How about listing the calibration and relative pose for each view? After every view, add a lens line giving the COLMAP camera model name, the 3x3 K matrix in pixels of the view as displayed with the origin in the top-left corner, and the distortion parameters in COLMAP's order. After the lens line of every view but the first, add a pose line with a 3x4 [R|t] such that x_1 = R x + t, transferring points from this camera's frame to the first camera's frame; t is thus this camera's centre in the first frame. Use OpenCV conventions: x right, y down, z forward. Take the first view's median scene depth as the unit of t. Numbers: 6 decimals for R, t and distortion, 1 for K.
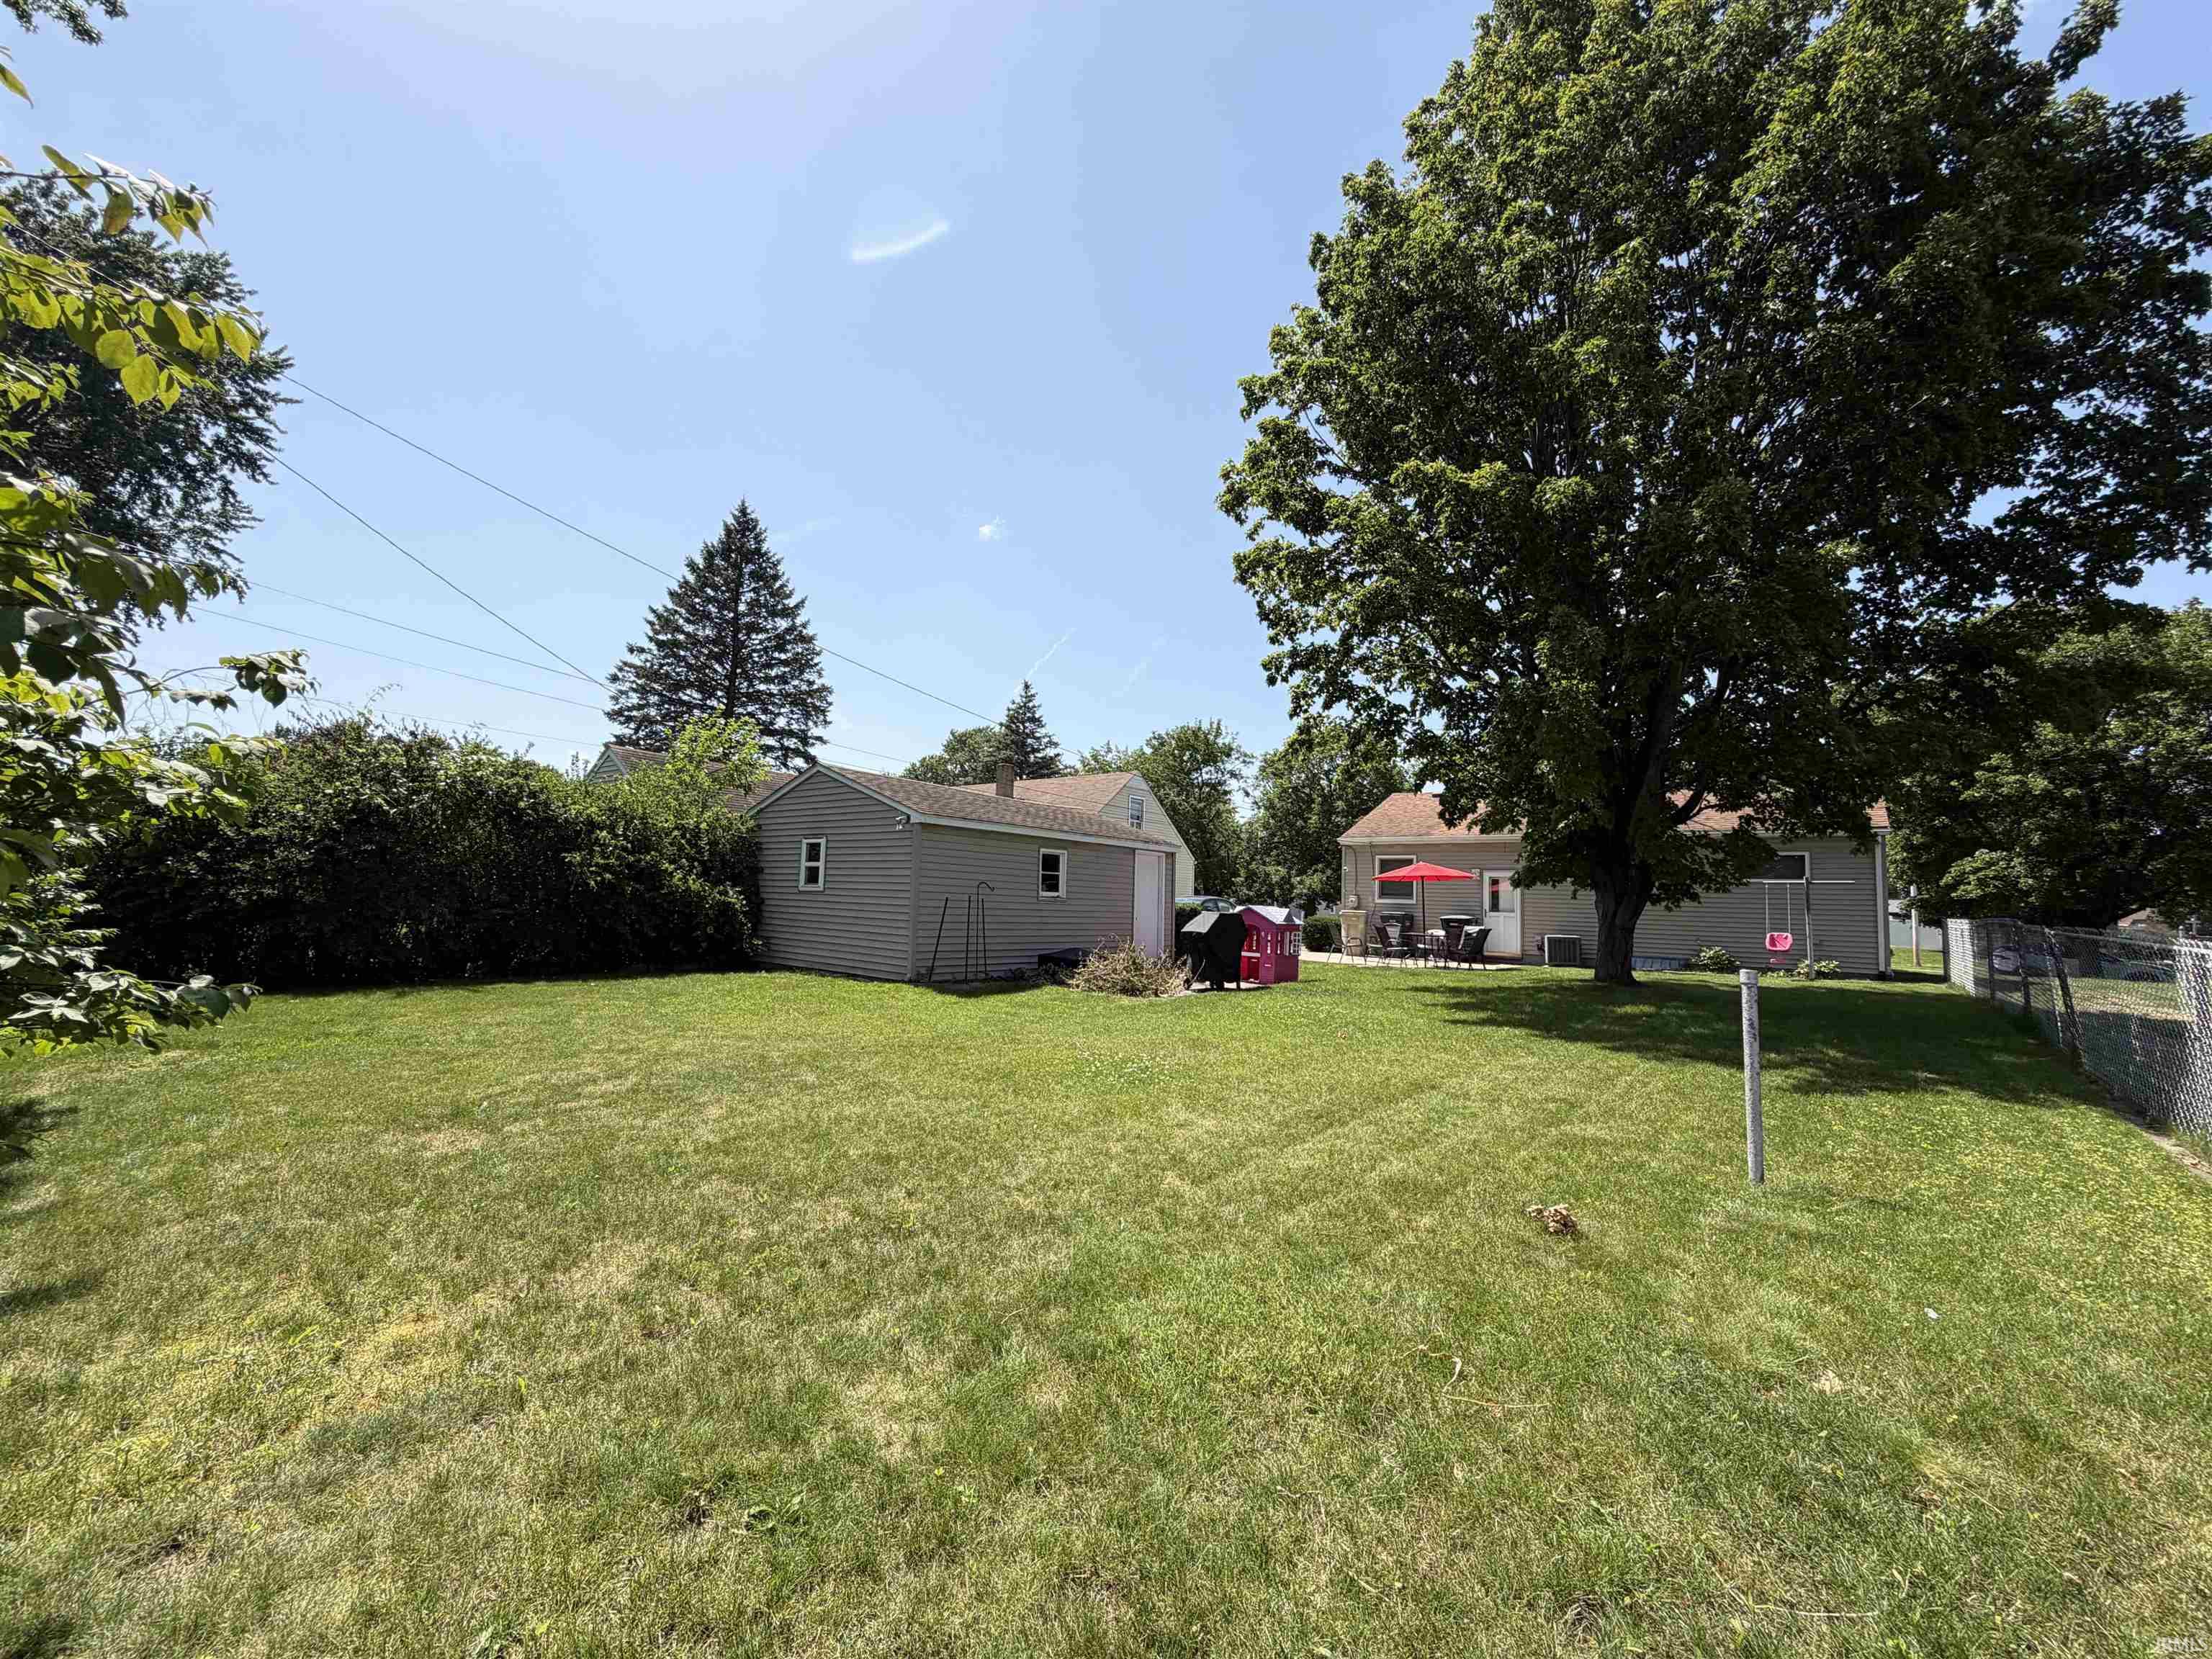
lens RADIAL K [[885.7, 0, 1106.0], [0, 885.7, 829.5], [0, 0, 1]] dist [-0.000022, -0.000006]
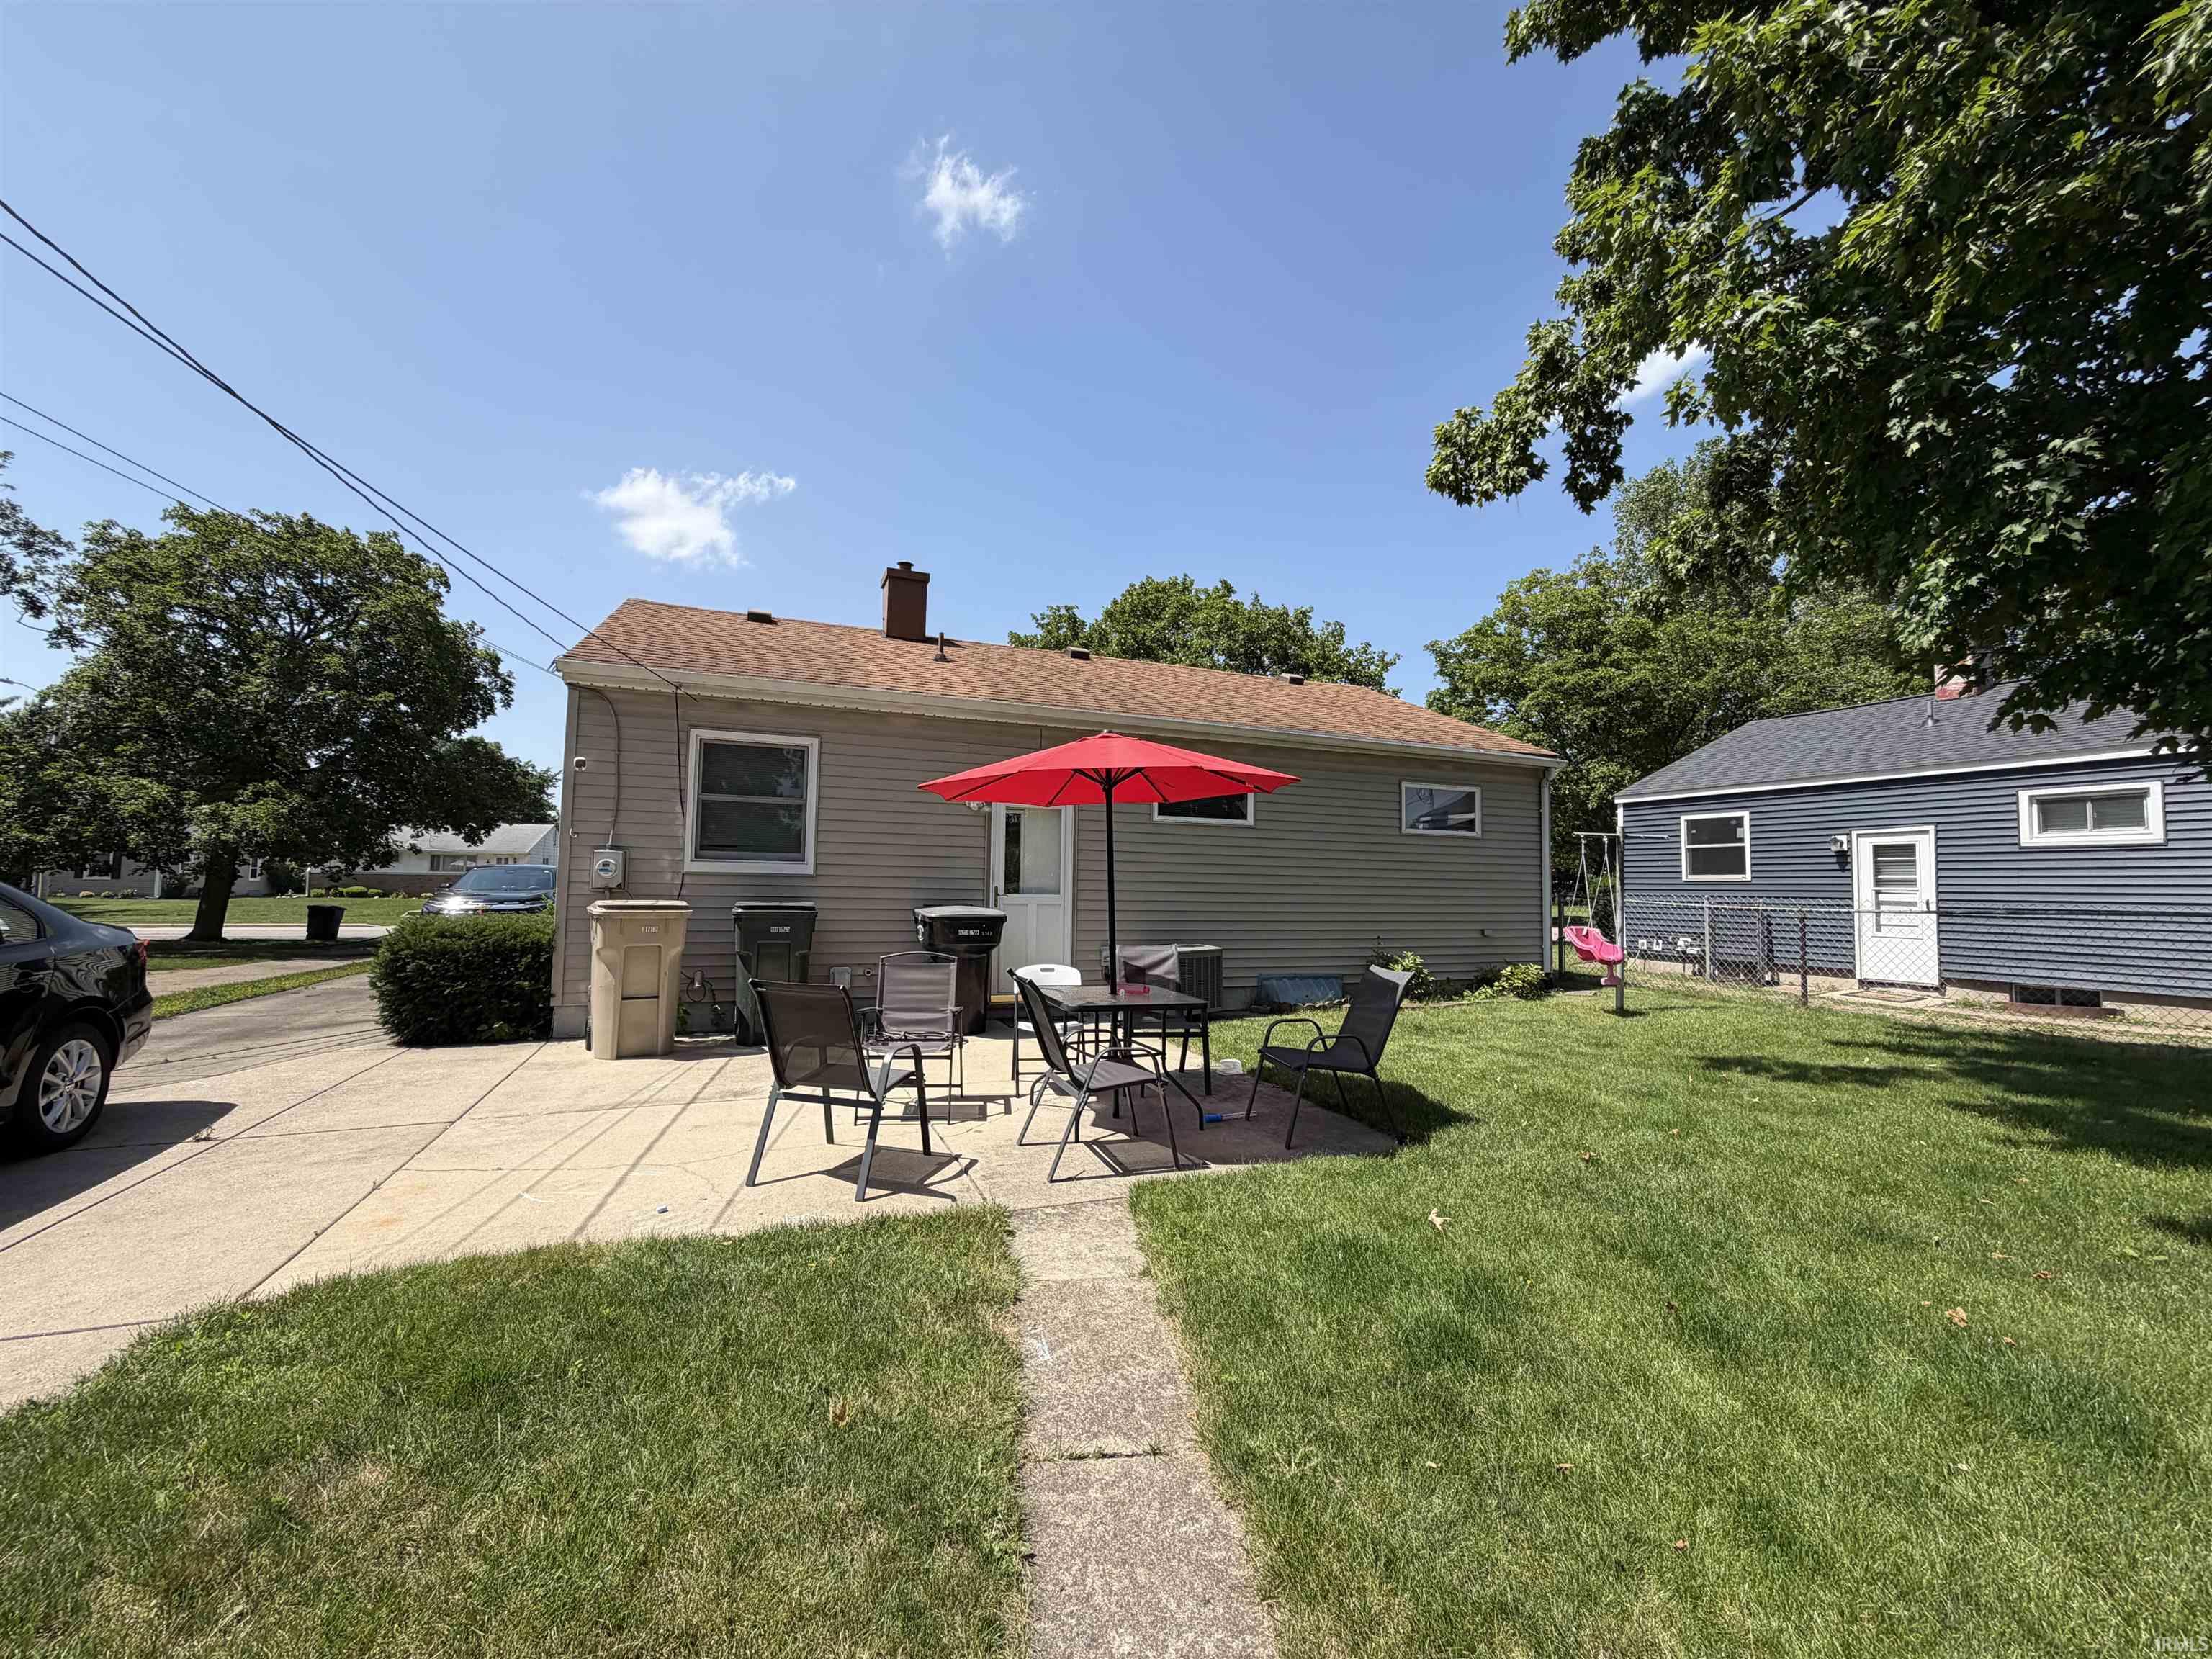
lens RADIAL K [[885.7, 0, 1106.0], [0, 885.7, 829.5], [0, 0, 1]] dist [-0.000022, -0.000006]
pose [[0.489737, 0.034146, 0.871201, 0.049698], [-0.075871, 0.997111, 0.003569, 0.029294], [-0.868563, -0.067847, 0.490913, 0.378730]]
